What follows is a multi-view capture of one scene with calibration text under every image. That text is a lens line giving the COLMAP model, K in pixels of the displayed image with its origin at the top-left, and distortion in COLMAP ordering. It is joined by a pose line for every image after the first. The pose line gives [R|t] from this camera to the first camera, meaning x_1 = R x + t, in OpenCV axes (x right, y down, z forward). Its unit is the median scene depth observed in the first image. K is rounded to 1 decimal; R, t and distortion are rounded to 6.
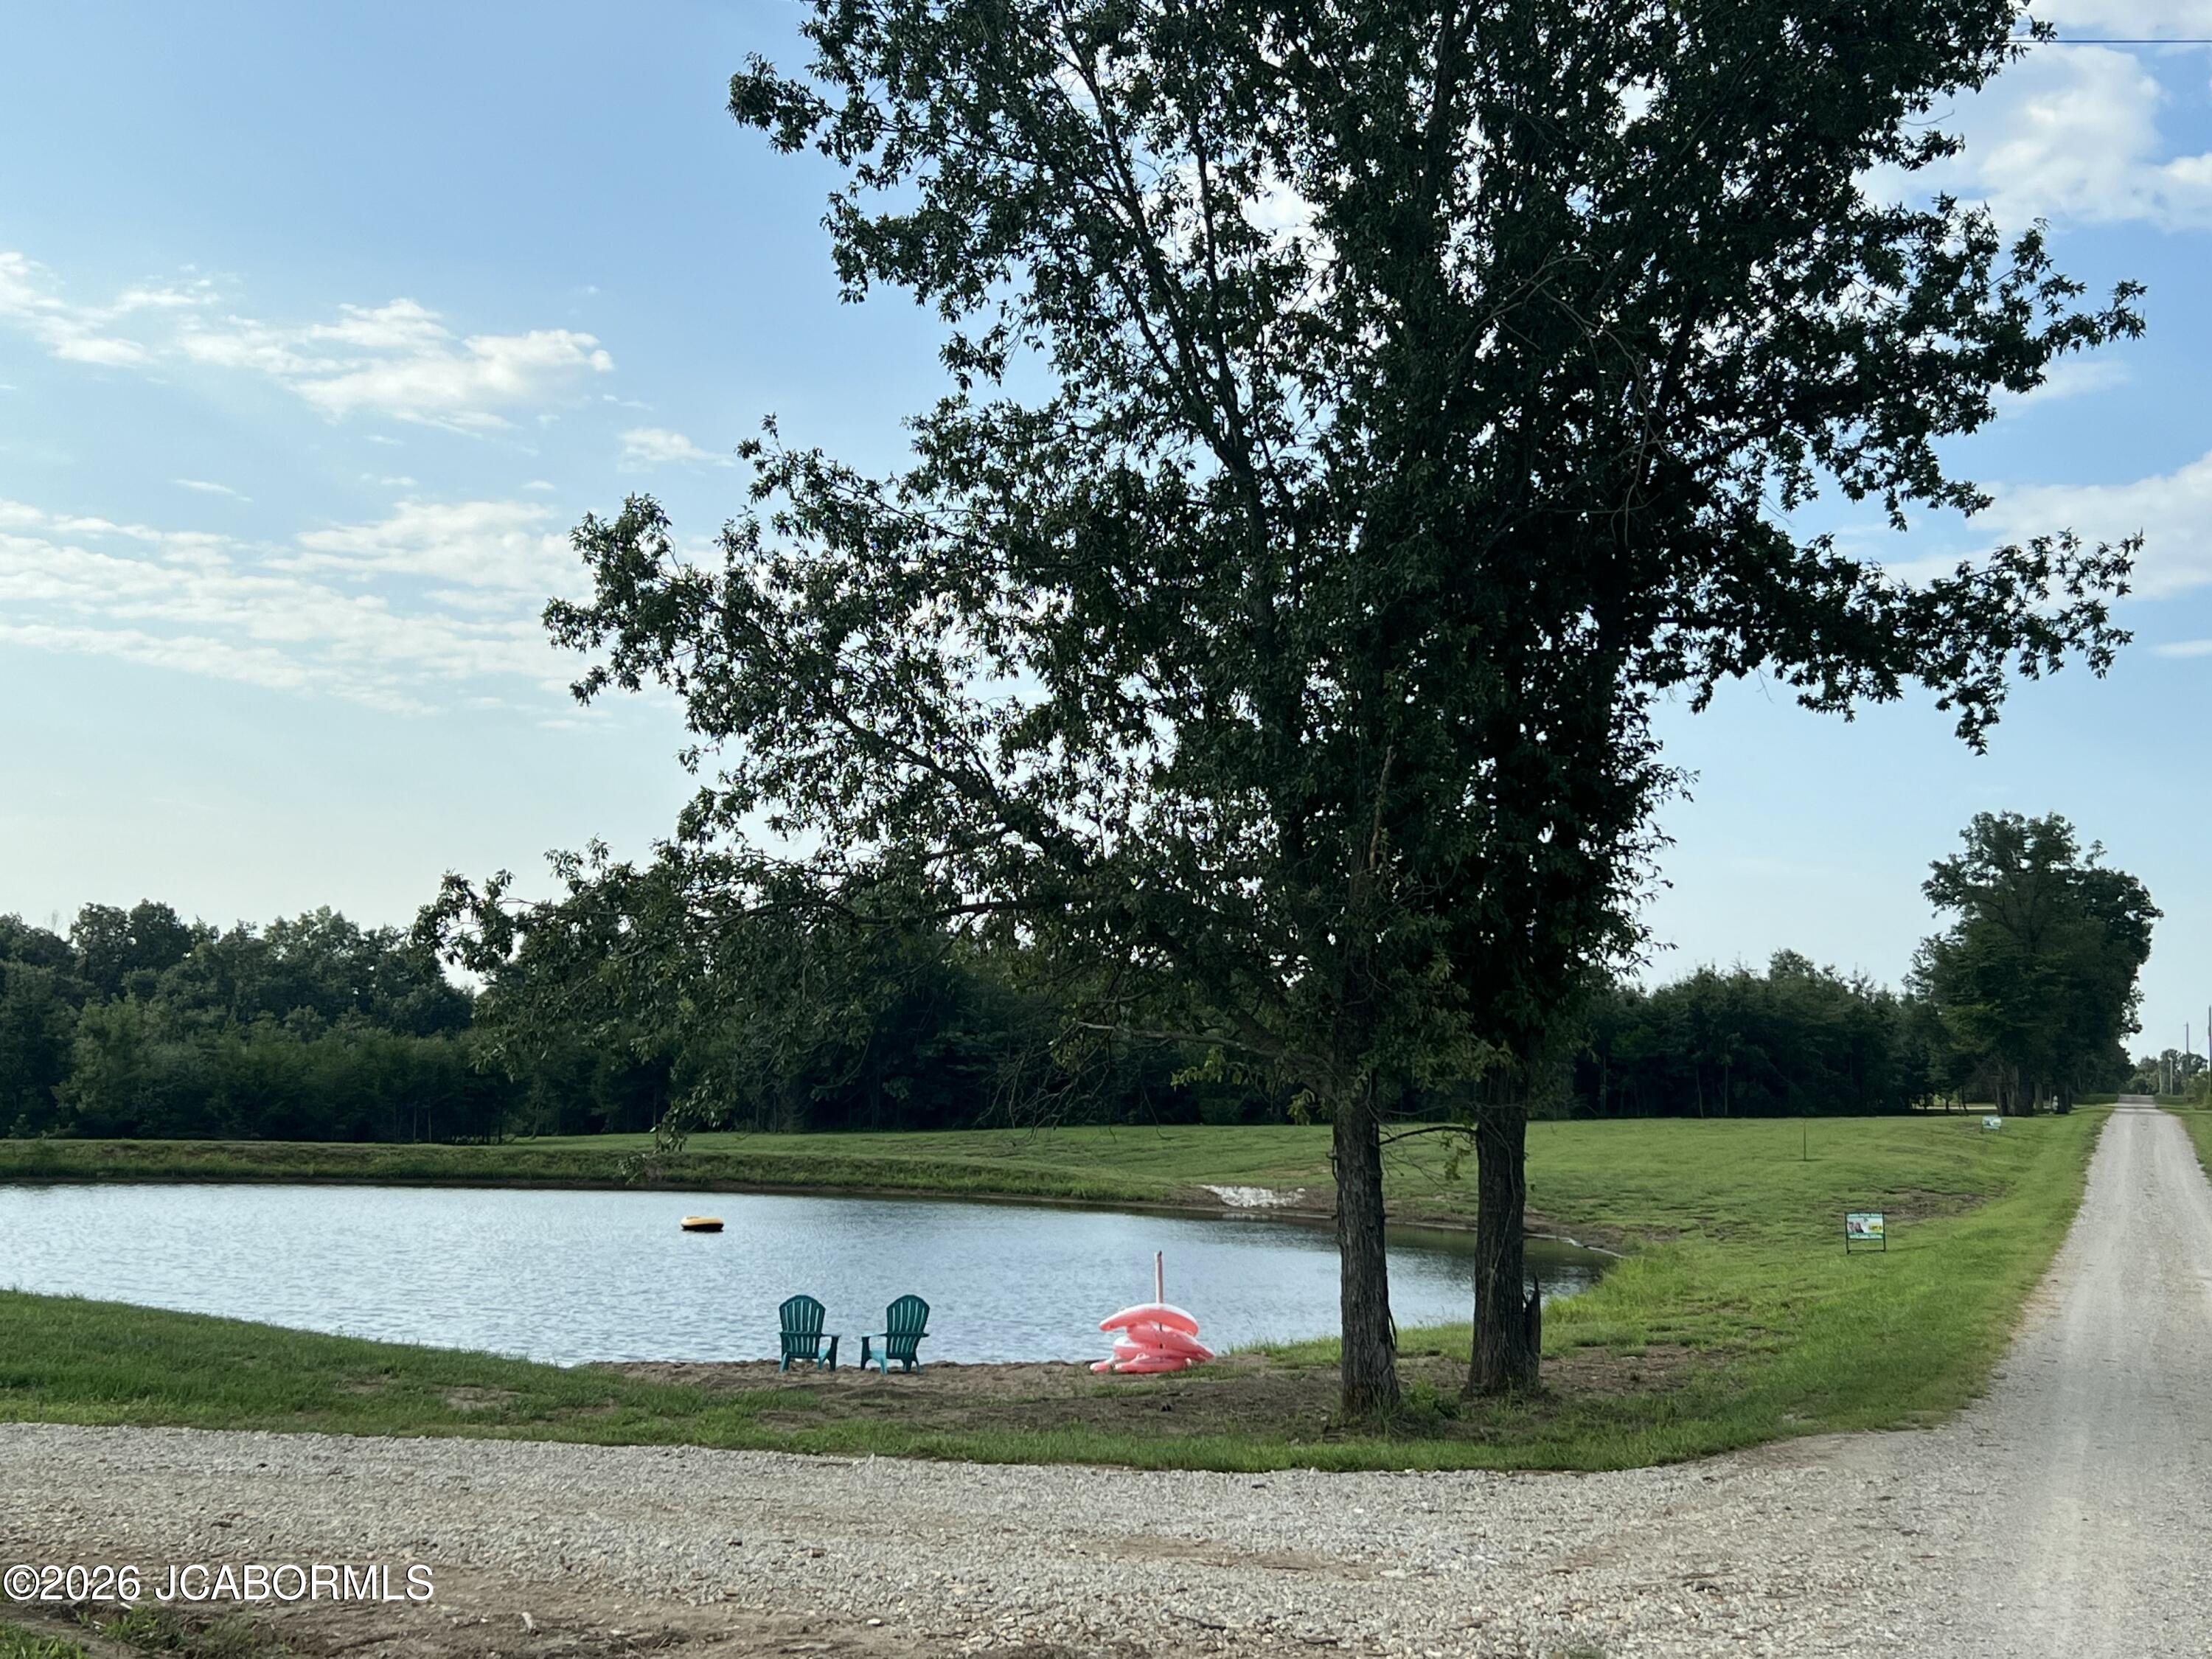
lens RADIAL K [[2853.9, 0, 1148.4], [0, 2853.9, 834.6], [0, 0, 1]] dist [0.054490, 0.000000]
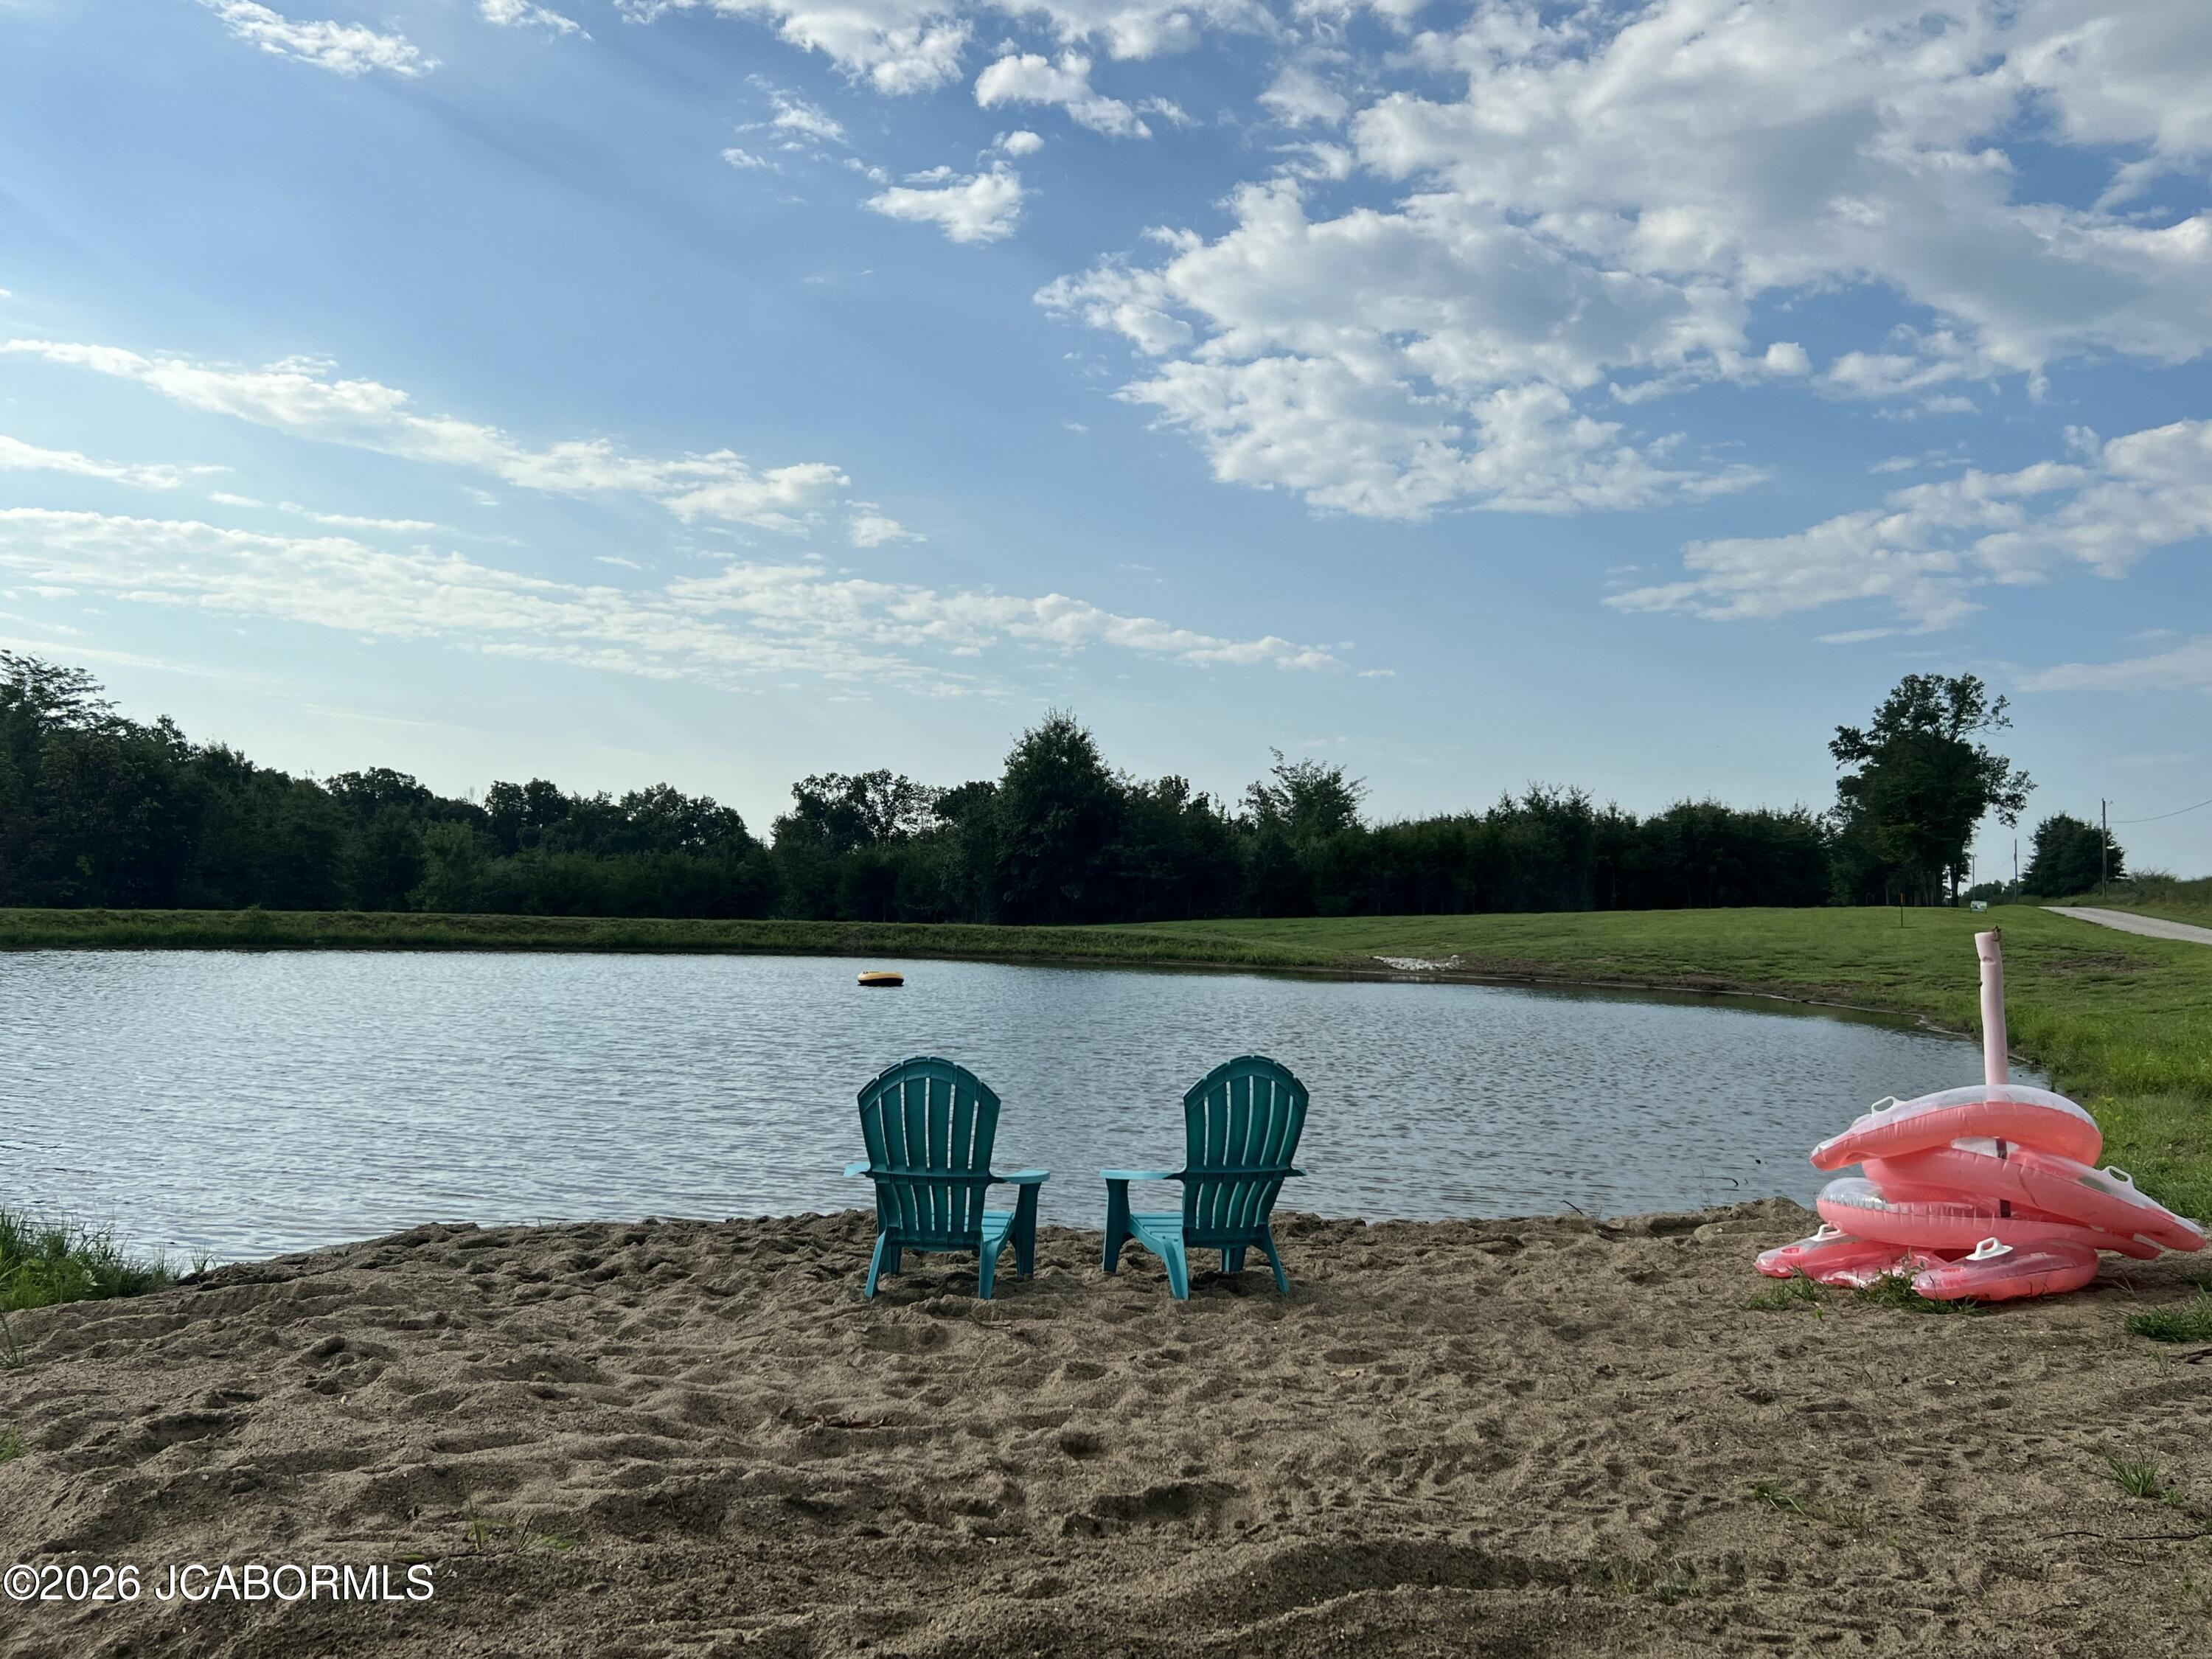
lens RADIAL K [[1793.1, 0, 1138.1], [0, 1793.1, 766.5], [0, 0, 1]] dist [0.049662, -0.033301]
pose [[0.998975, -0.012501, -0.043504, -0.036093], [0.012539, 0.999921, 0.000592, 0.052399], [0.043493, -0.001137, 0.999053, 0.326713]]
